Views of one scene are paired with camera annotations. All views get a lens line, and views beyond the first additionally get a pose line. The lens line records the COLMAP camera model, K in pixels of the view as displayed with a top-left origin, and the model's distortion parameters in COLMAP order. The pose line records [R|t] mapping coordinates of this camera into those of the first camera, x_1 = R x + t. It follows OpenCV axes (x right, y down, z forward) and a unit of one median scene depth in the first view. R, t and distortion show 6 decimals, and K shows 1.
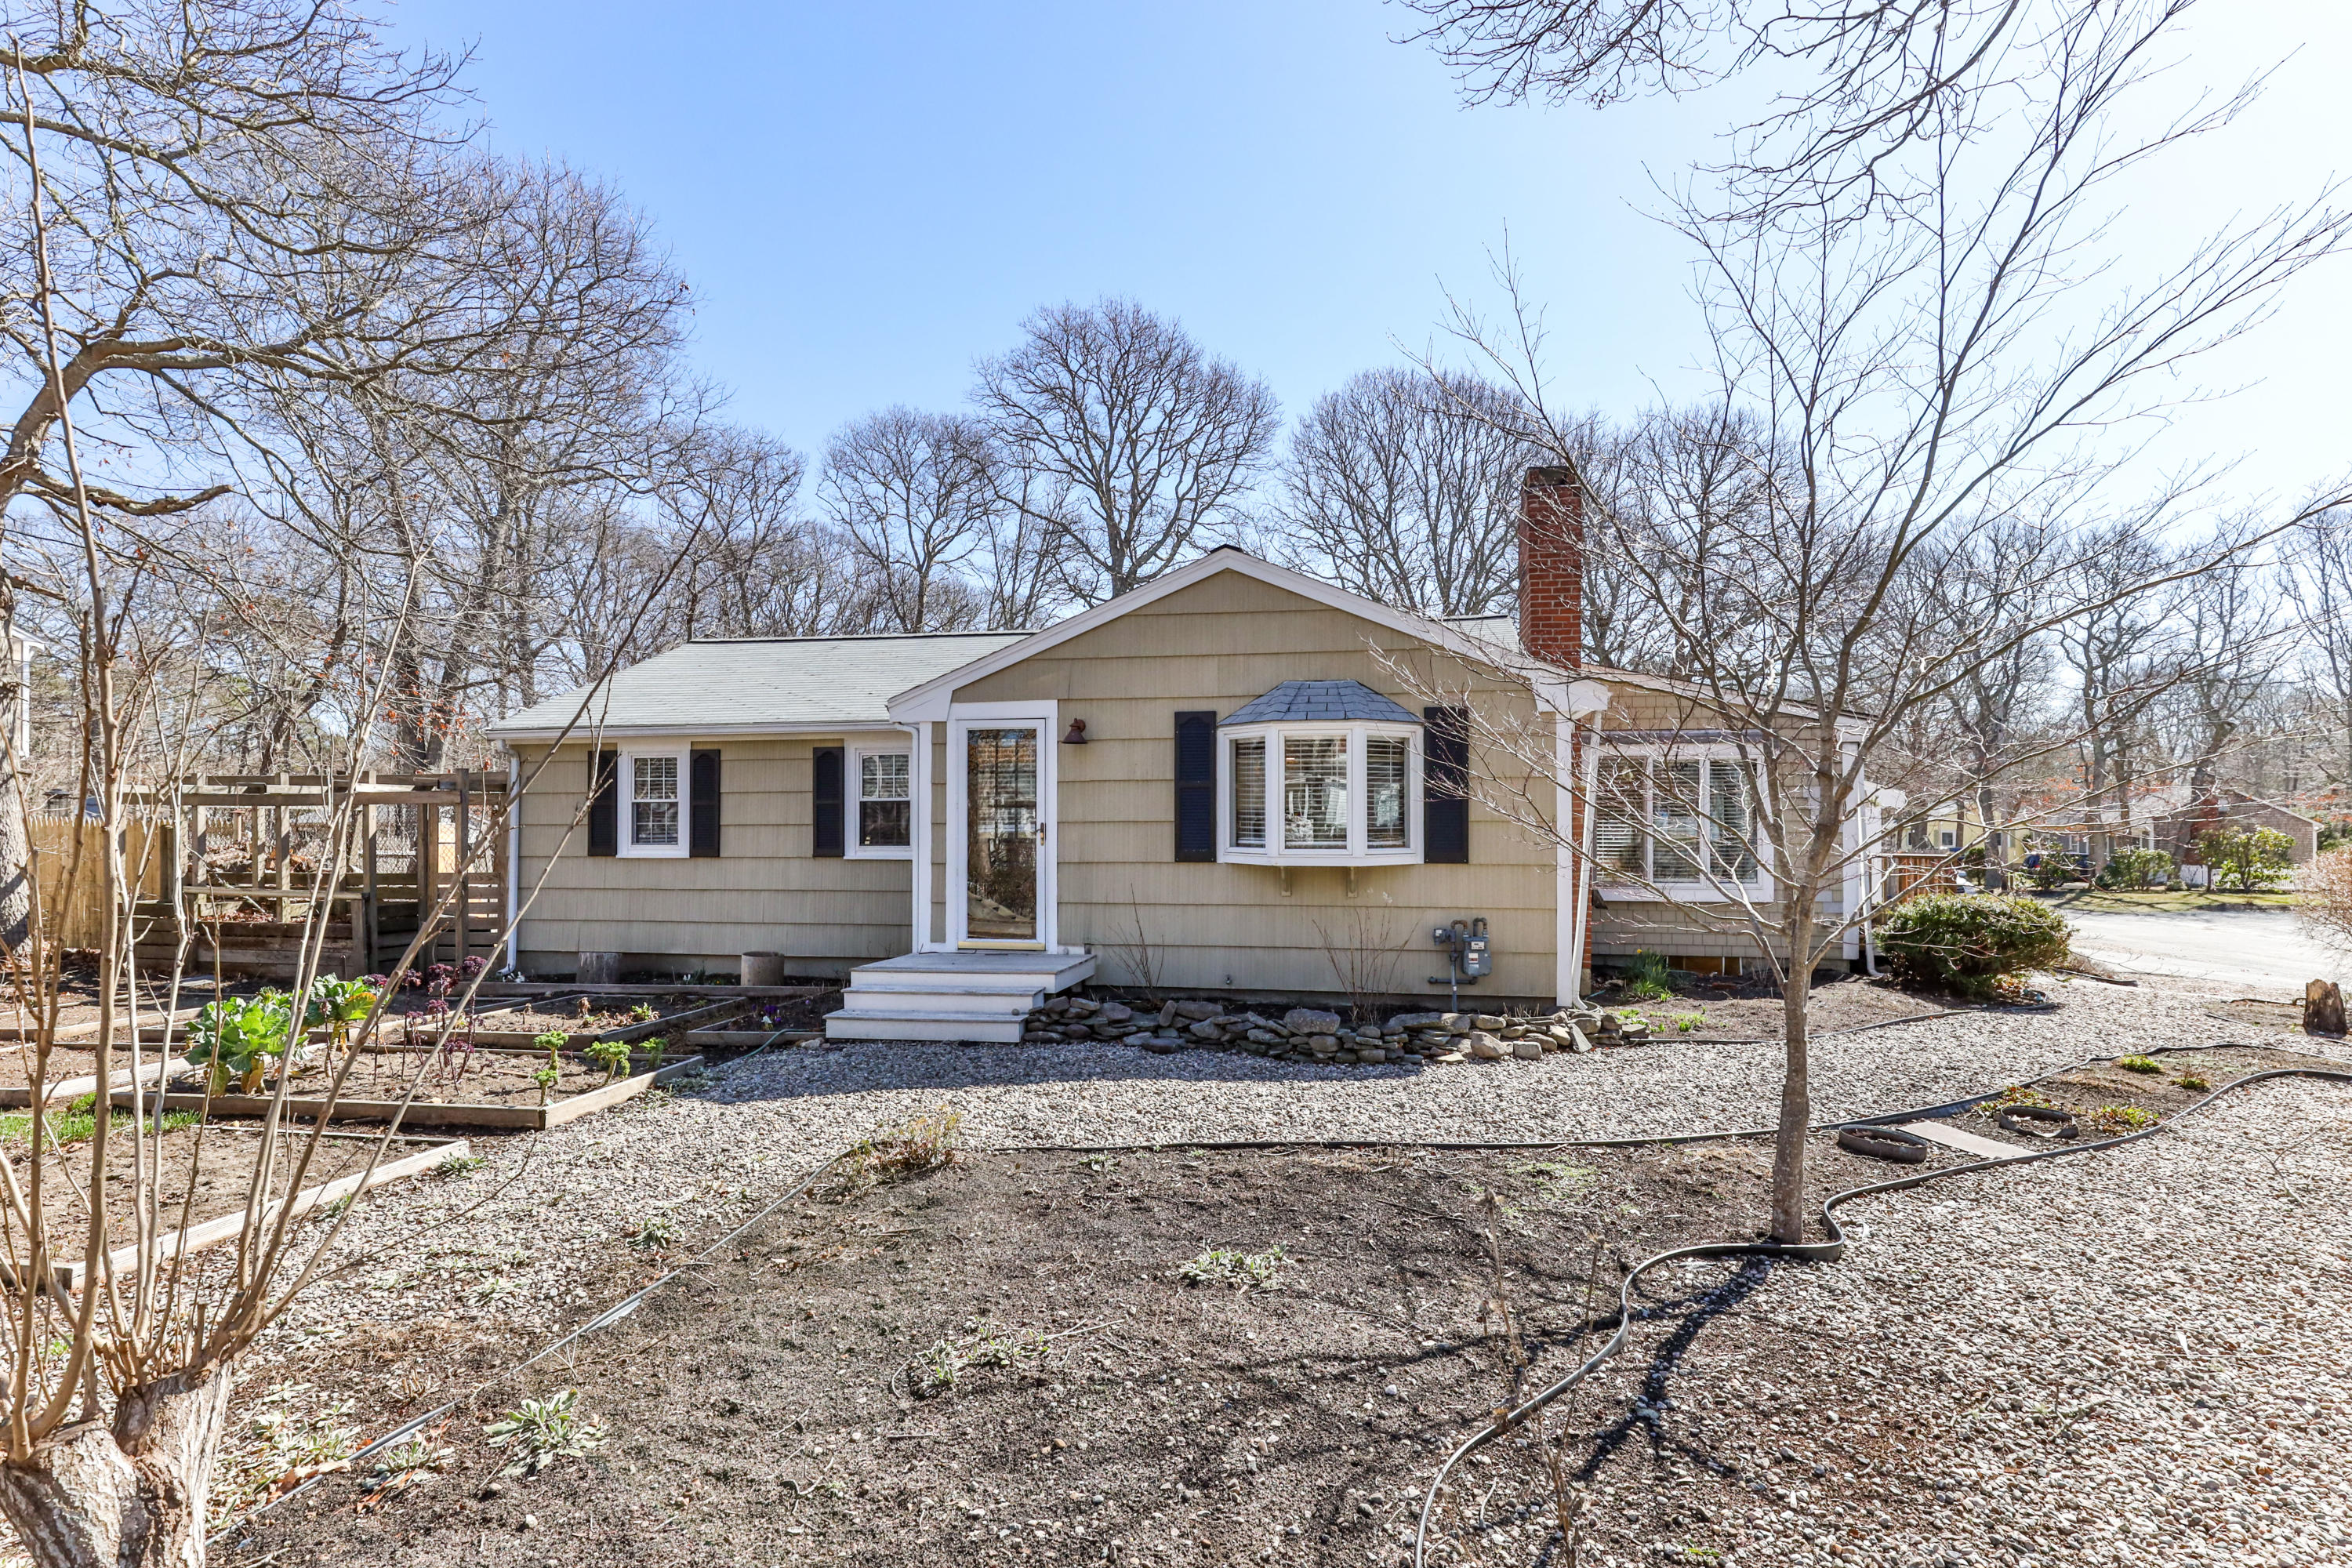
lens RADIAL K [[1161.5, 0, 1175.3], [0, 1161.5, 806.8], [0, 0, 1]] dist [-0.004771, -0.000483]
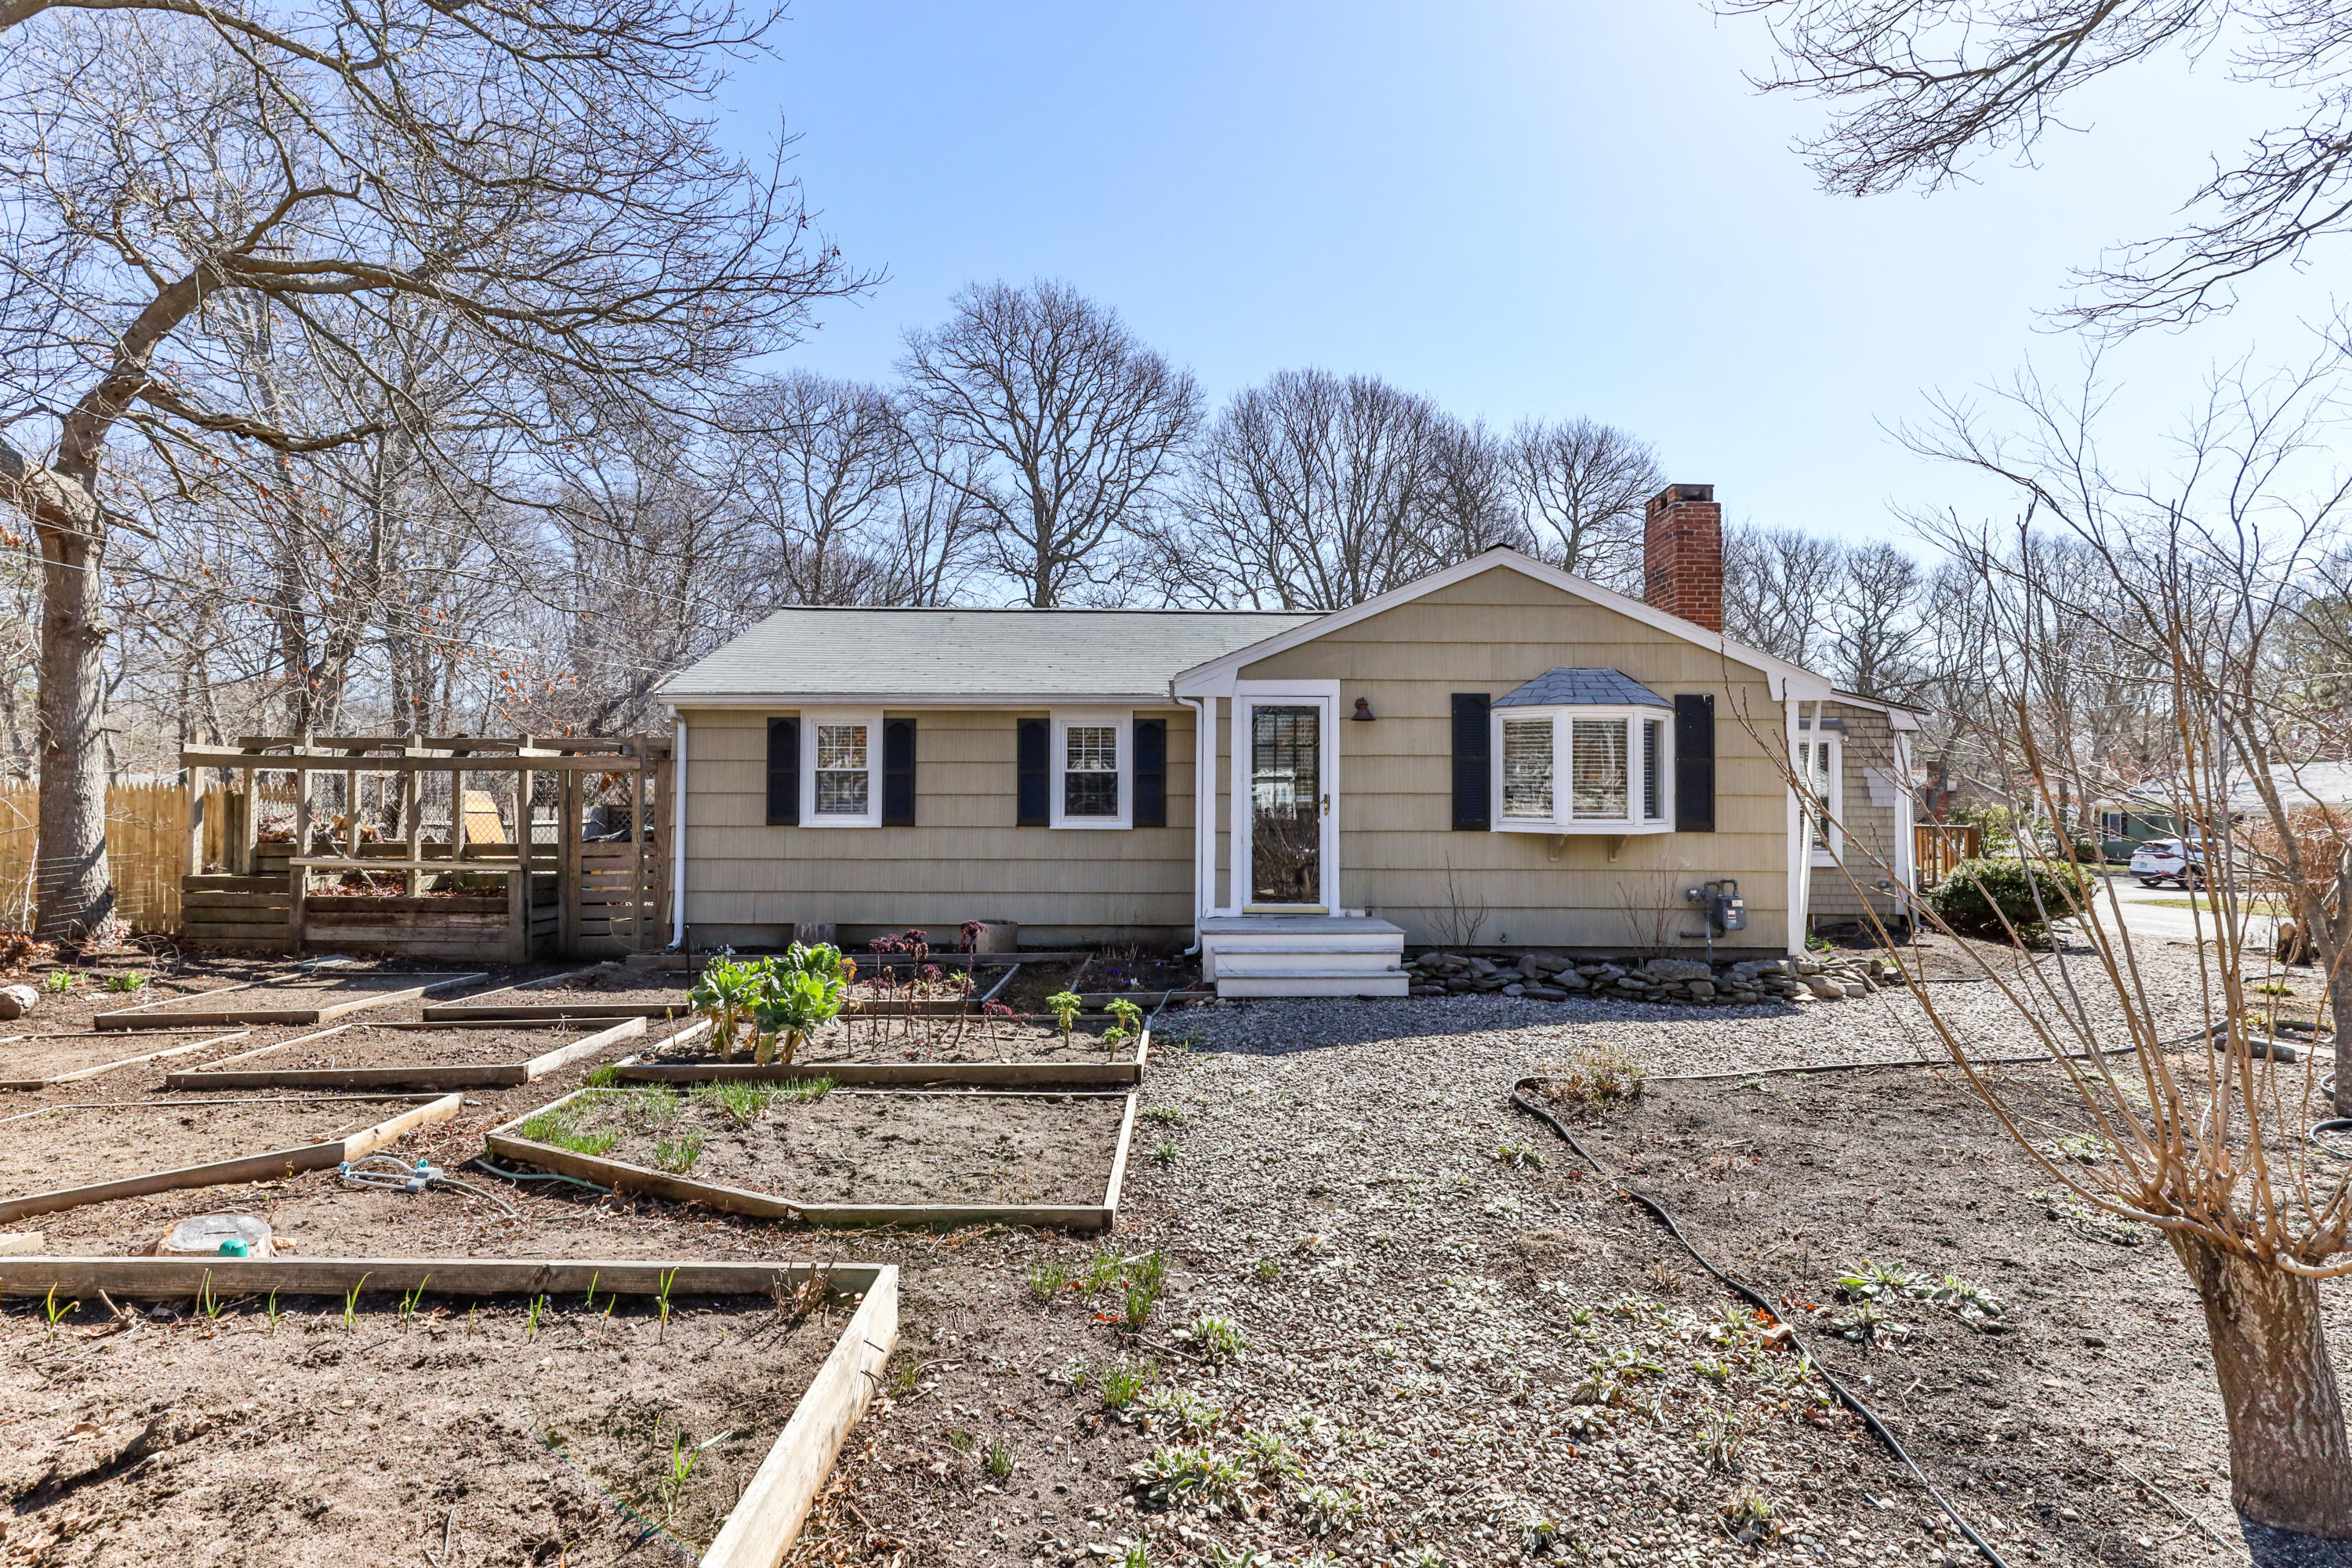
lens RADIAL K [[1143.3, 0, 1180.8], [0, 1143.3, 766.3], [0, 0, 1]] dist [0.000055, 0.000026]
pose [[0.984468, 0.011415, 0.175194, -0.373347], [-0.009045, 0.999857, -0.014320, 0.003940], [-0.175332, 0.012513, 0.984430, -0.012414]]
